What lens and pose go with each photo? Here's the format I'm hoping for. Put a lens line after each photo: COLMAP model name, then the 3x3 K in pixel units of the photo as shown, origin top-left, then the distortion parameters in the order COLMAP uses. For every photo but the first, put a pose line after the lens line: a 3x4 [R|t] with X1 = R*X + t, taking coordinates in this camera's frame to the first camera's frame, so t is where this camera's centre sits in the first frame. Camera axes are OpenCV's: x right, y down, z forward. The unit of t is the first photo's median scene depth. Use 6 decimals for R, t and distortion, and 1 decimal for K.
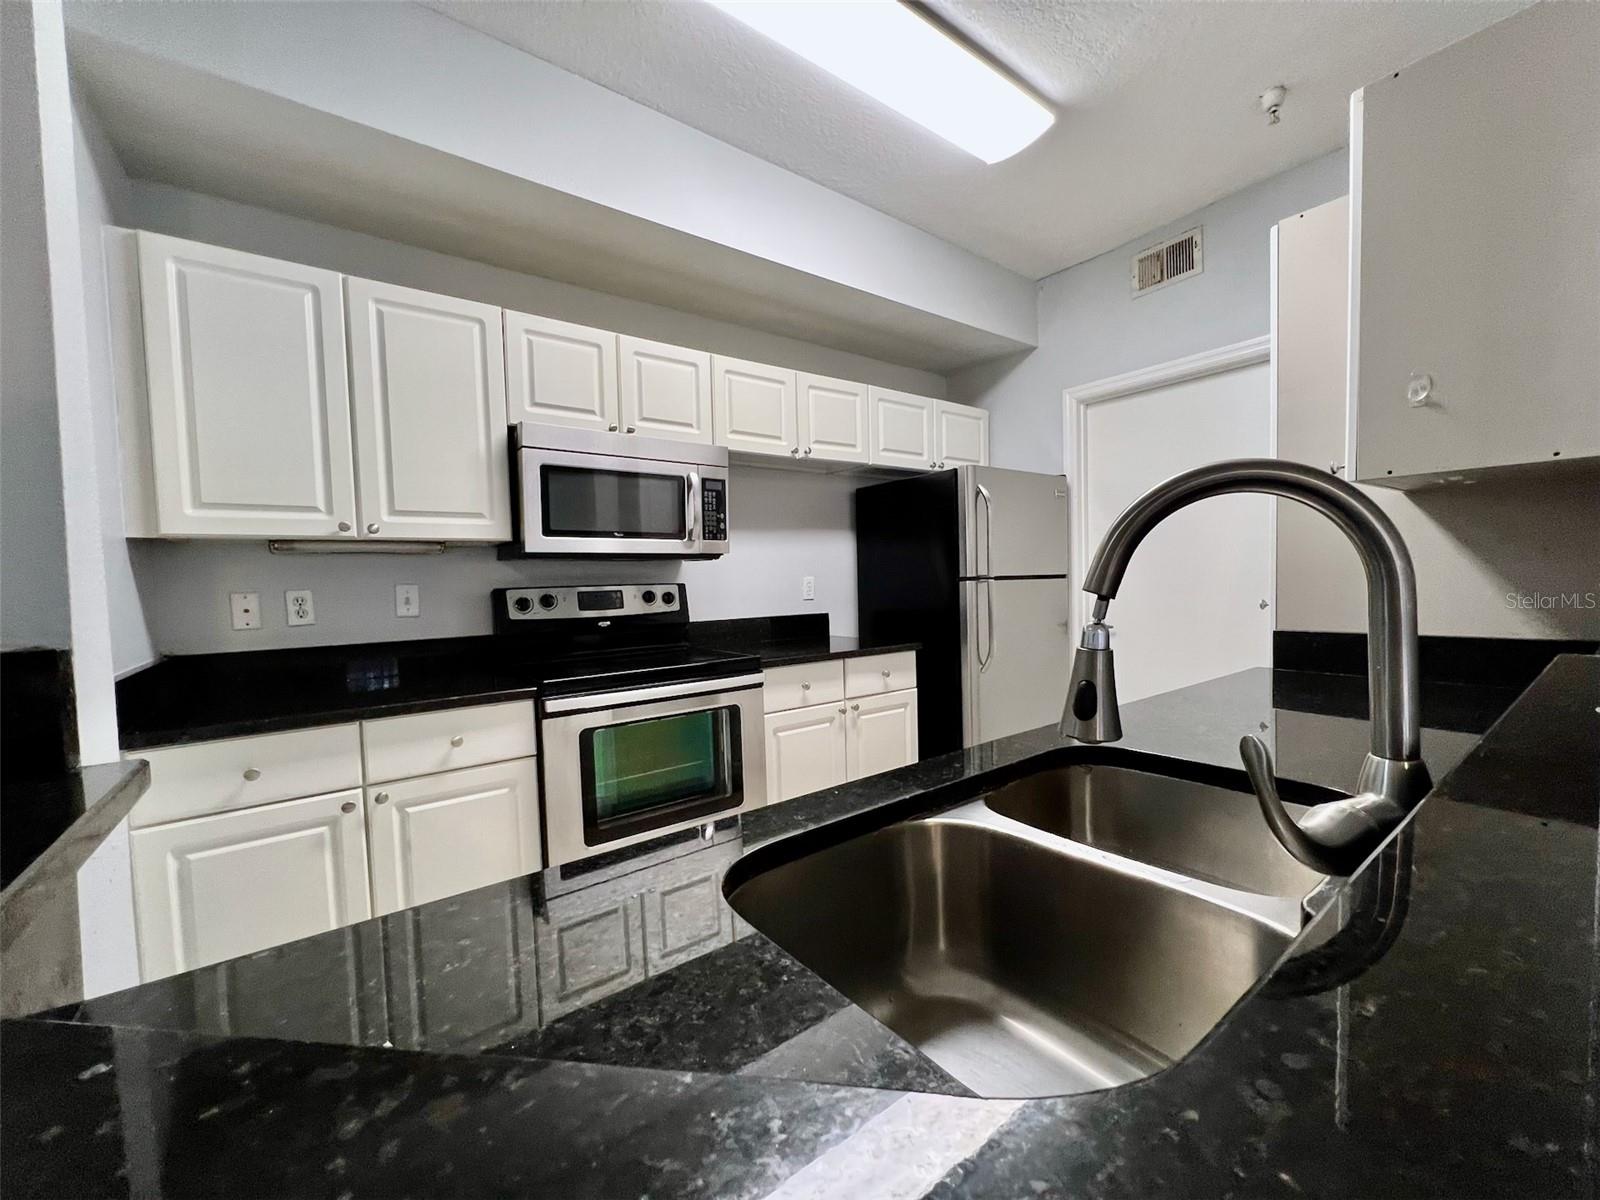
lens RADIAL K [[638.9, 0, 801.7], [0, 638.9, 605.4], [0, 0, 1]] dist [-0.000615, 0.000402]
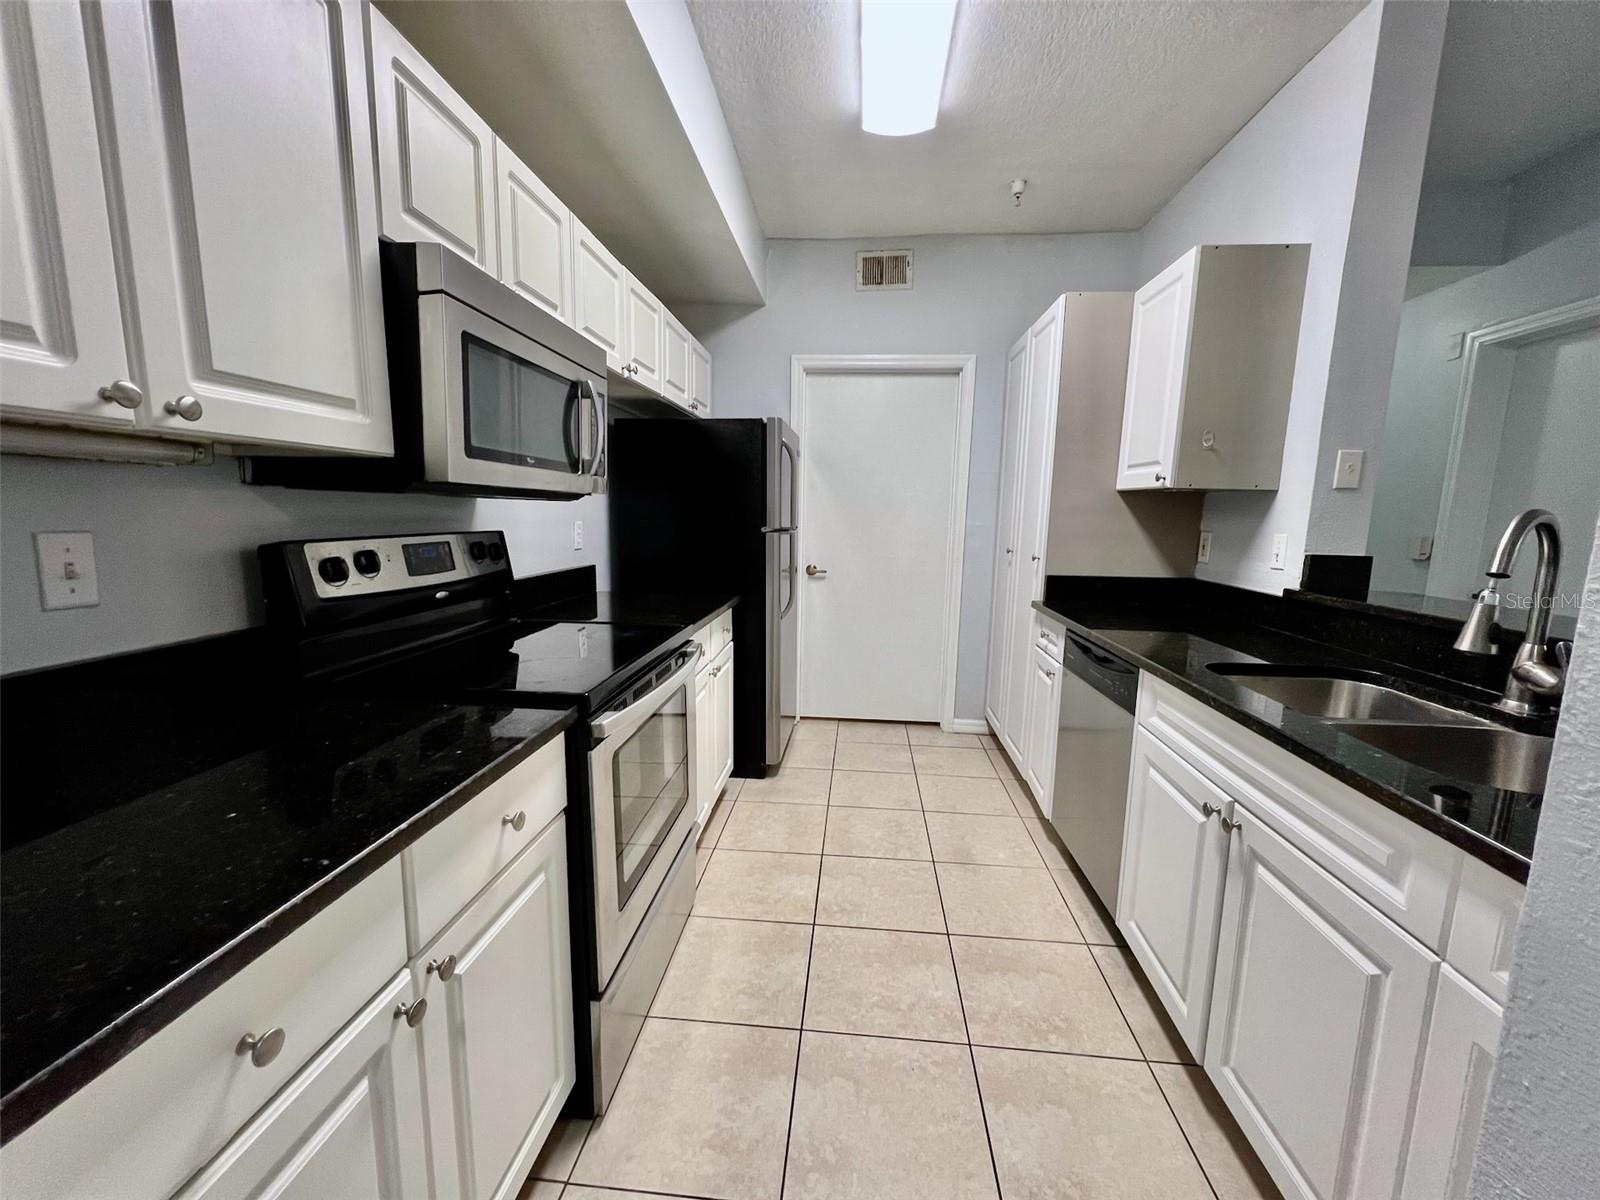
lens RADIAL K [[638.9, 0, 801.7], [0, 638.9, 605.4], [0, 0, 1]] dist [-0.000615, 0.000402]
pose [[0.667377, -0.070350, 0.741390, -0.567271], [-0.005007, 0.995082, 0.098930, -0.027234], [-0.744703, -0.069736, 0.663742, 0.322020]]
